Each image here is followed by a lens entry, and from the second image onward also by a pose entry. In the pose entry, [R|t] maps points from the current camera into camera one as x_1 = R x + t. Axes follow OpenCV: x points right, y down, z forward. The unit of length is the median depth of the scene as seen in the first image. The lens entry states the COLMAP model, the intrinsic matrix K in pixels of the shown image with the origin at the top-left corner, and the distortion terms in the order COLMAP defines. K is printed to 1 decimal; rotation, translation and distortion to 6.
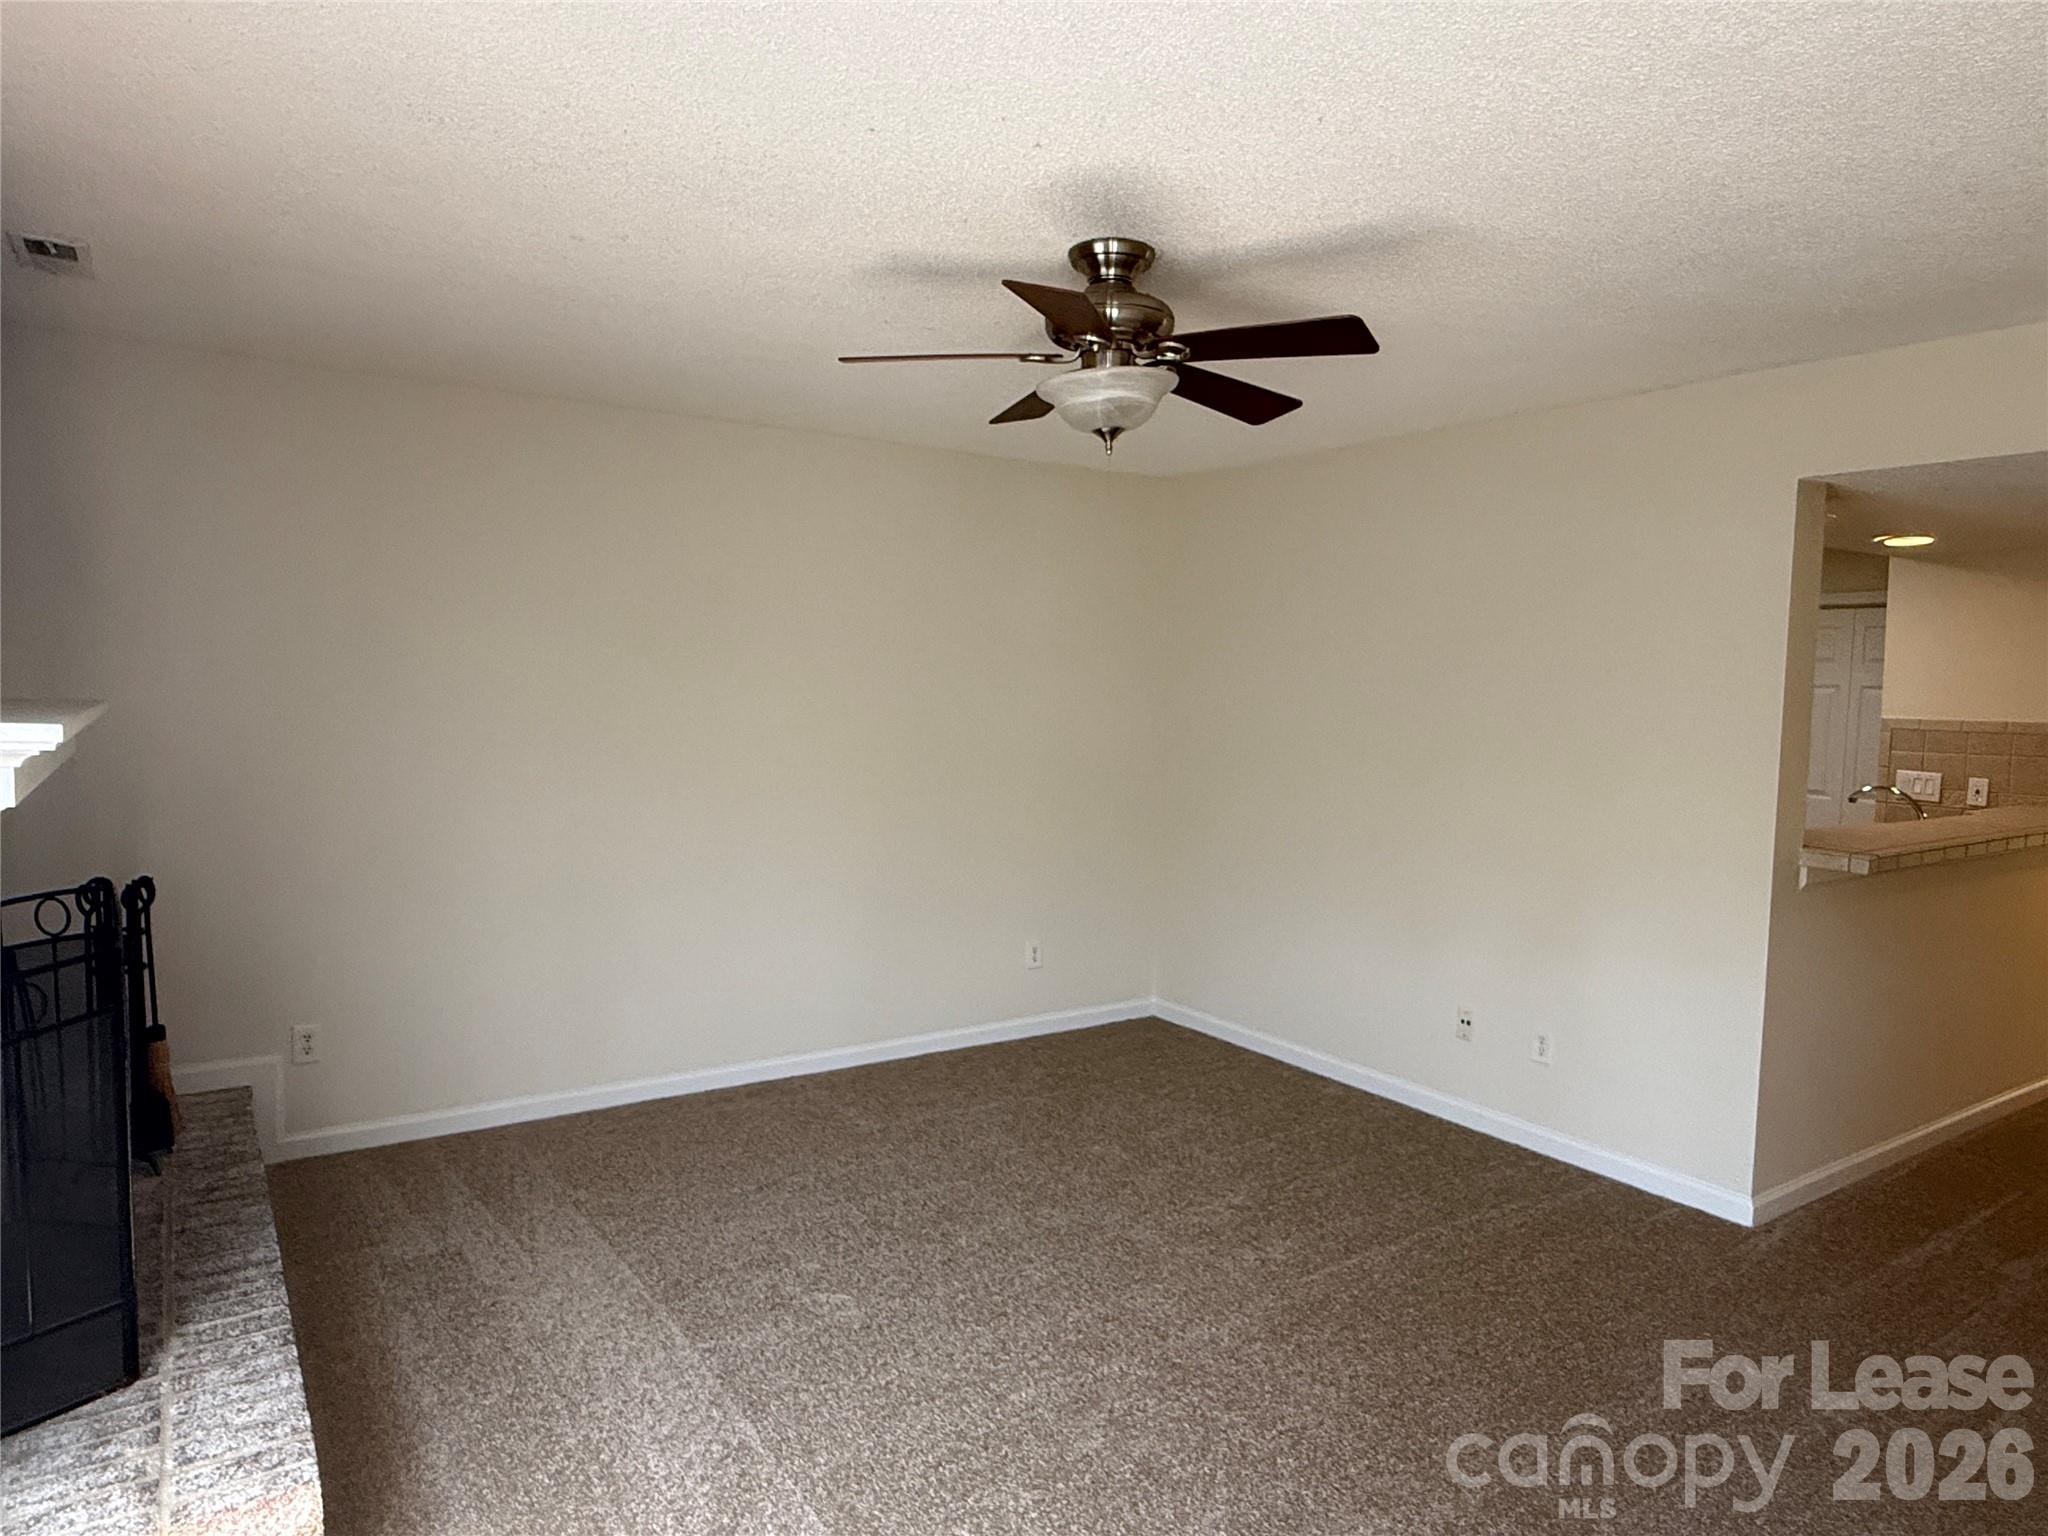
lens RADIAL K [[1267.2, 0, 1045.4], [0, 1267.2, 769.9], [0, 0, 1]] dist [0.007050, 0.000755]
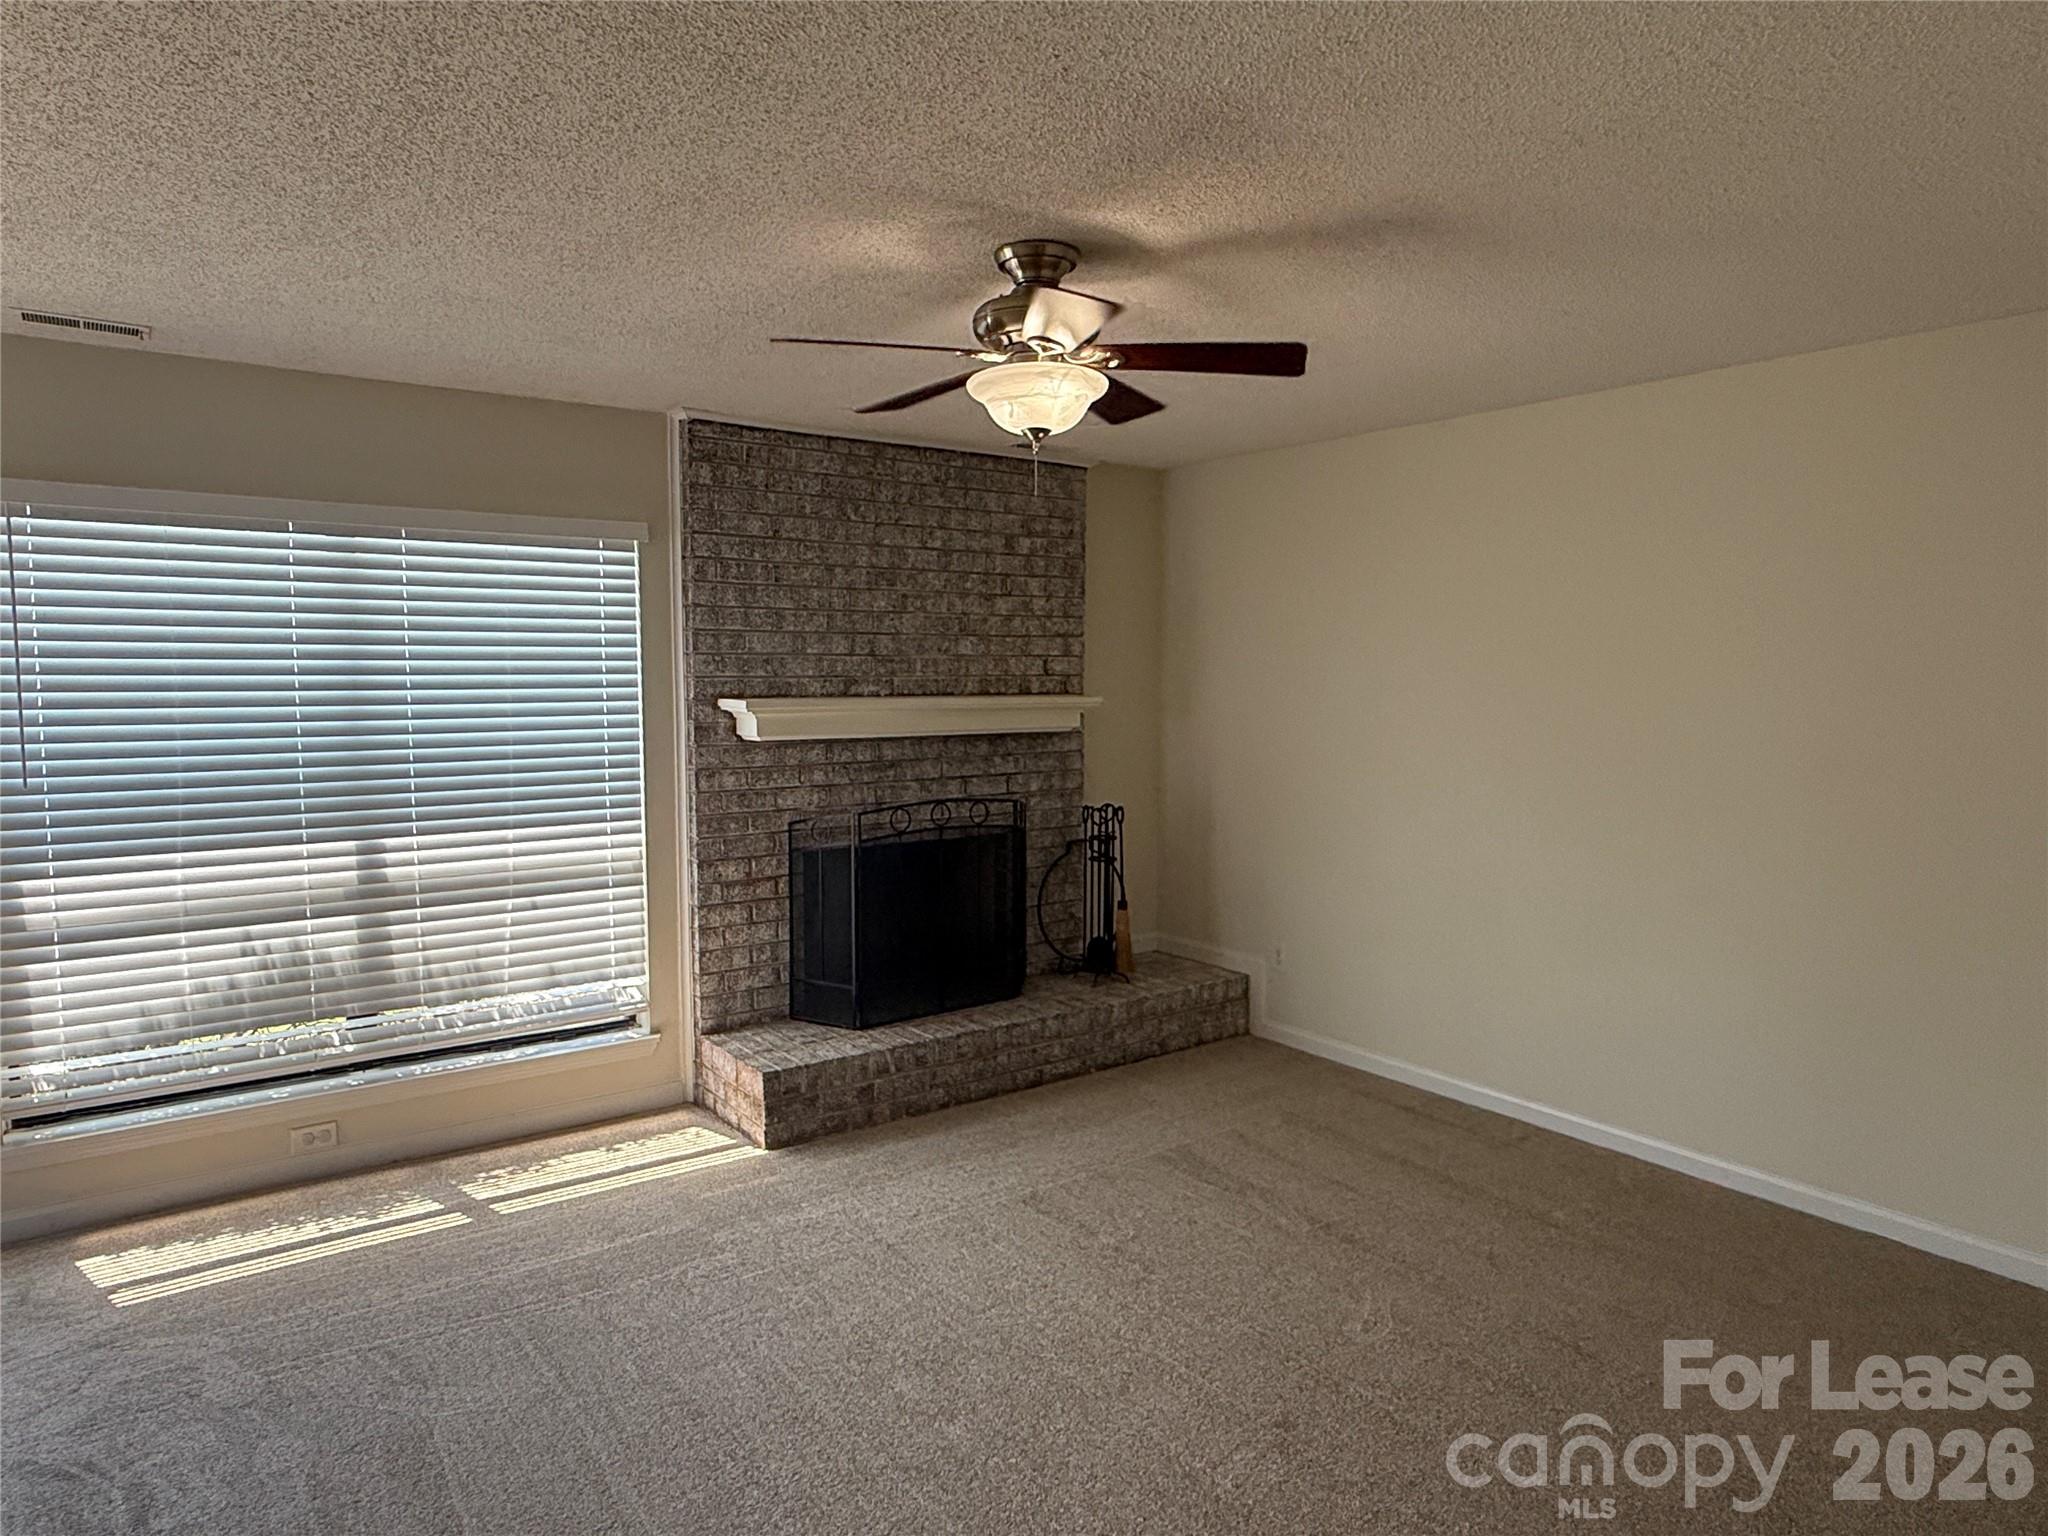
lens RADIAL K [[1267.2, 0, 1045.4], [0, 1267.2, 769.9], [0, 0, 1]] dist [0.007050, 0.000755]
pose [[0.040503, 0.068751, -0.996811, 1.068448], [-0.069550, 0.995404, 0.065828, -0.082527], [0.996756, 0.066662, 0.045098, 0.940755]]
